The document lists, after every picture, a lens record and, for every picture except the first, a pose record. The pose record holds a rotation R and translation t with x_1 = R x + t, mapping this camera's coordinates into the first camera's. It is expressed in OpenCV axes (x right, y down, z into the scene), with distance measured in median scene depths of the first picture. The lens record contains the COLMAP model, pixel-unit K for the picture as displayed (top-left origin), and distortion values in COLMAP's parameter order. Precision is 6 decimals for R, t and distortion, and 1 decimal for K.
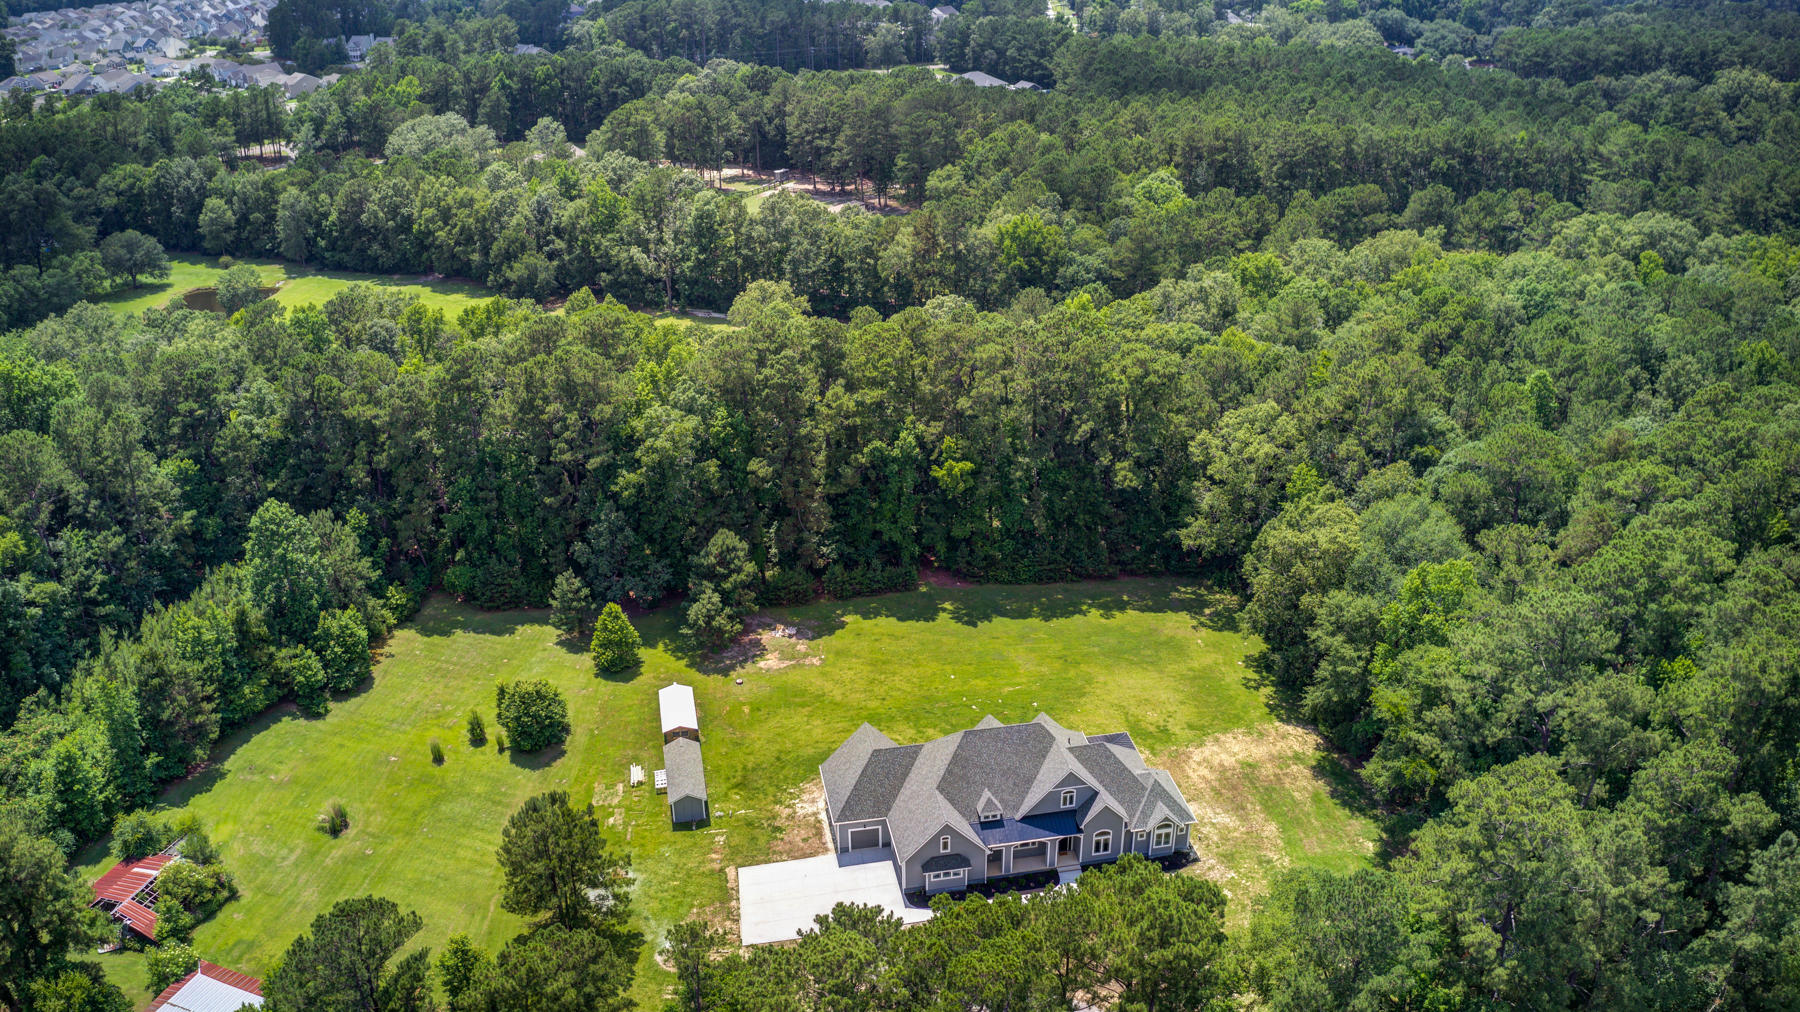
lens RADIAL K [[1428.5, 0, 899.9], [0, 1428.5, 510.0], [0, 0, 1]] dist [-0.151111, 0.001370]
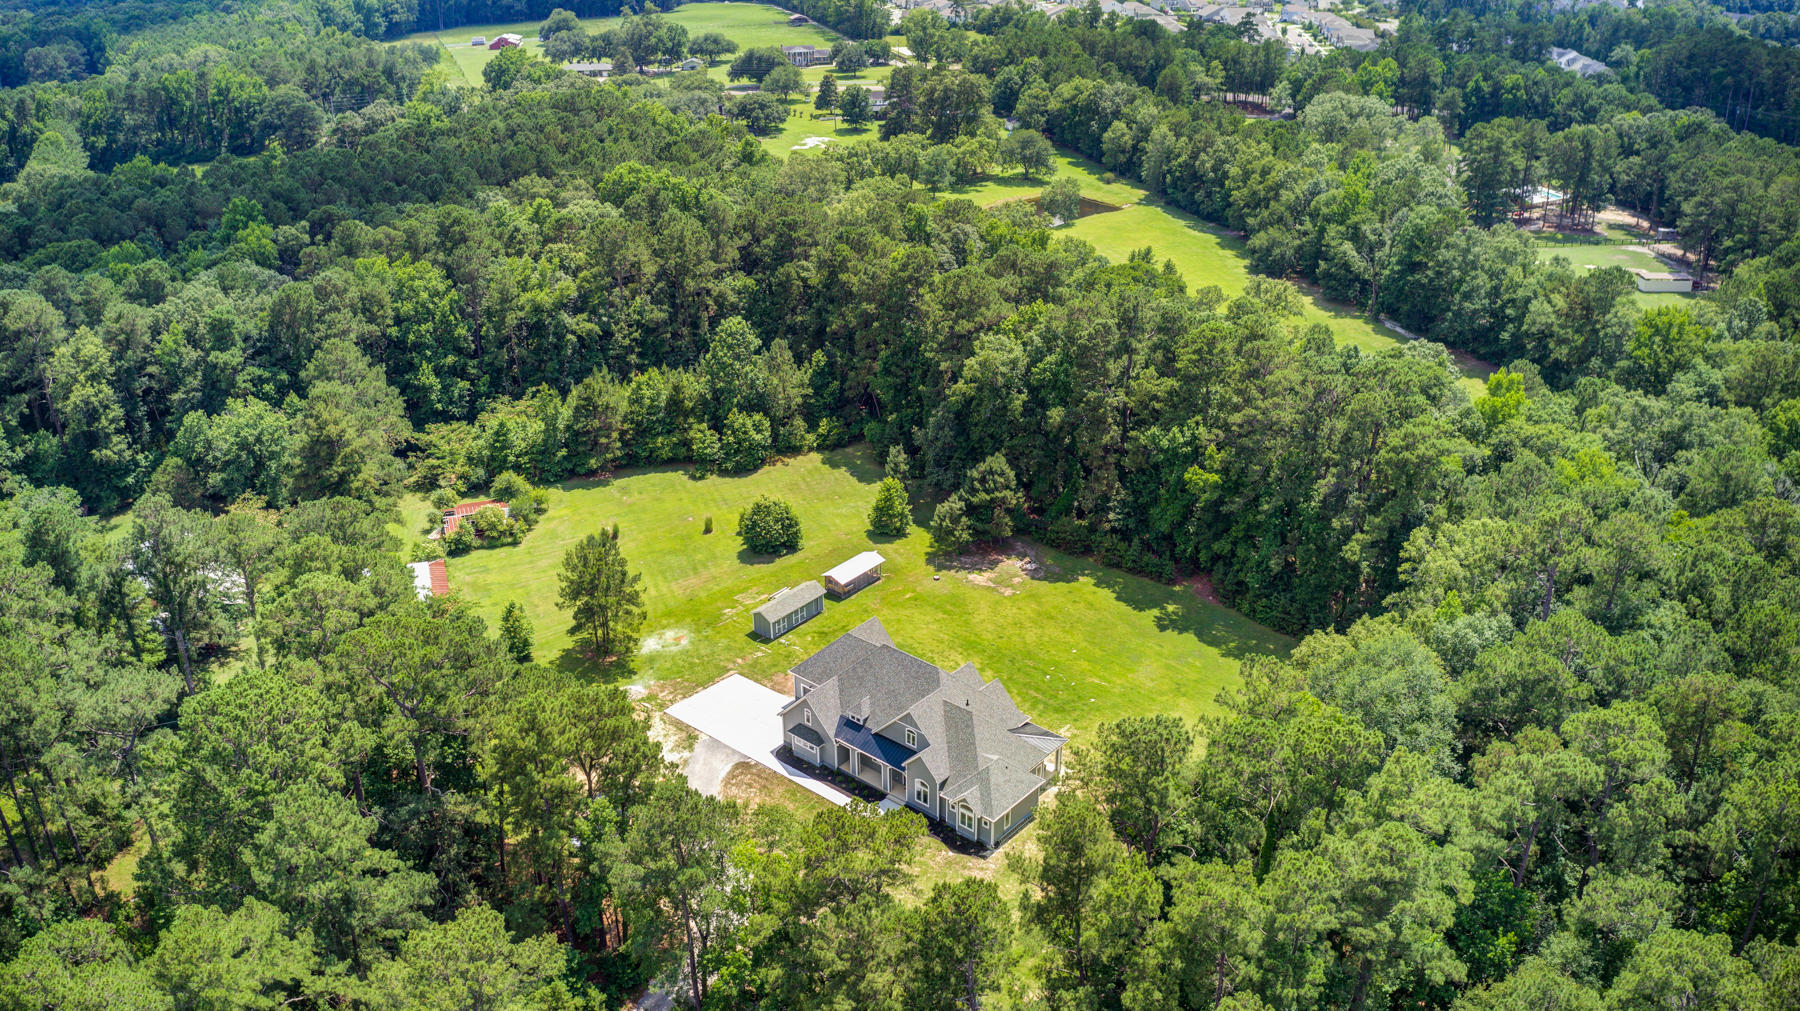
lens RADIAL K [[1428.5, 0, 899.5], [0, 1428.5, 506.4], [0, 0, 1]] dist [-0.151111, 0.001370]
pose [[0.643091, 0.342686, -0.684836, 0.633636], [-0.336152, 0.929846, 0.149627, -0.093627], [0.688067, 0.133985, 0.713170, 0.163016]]
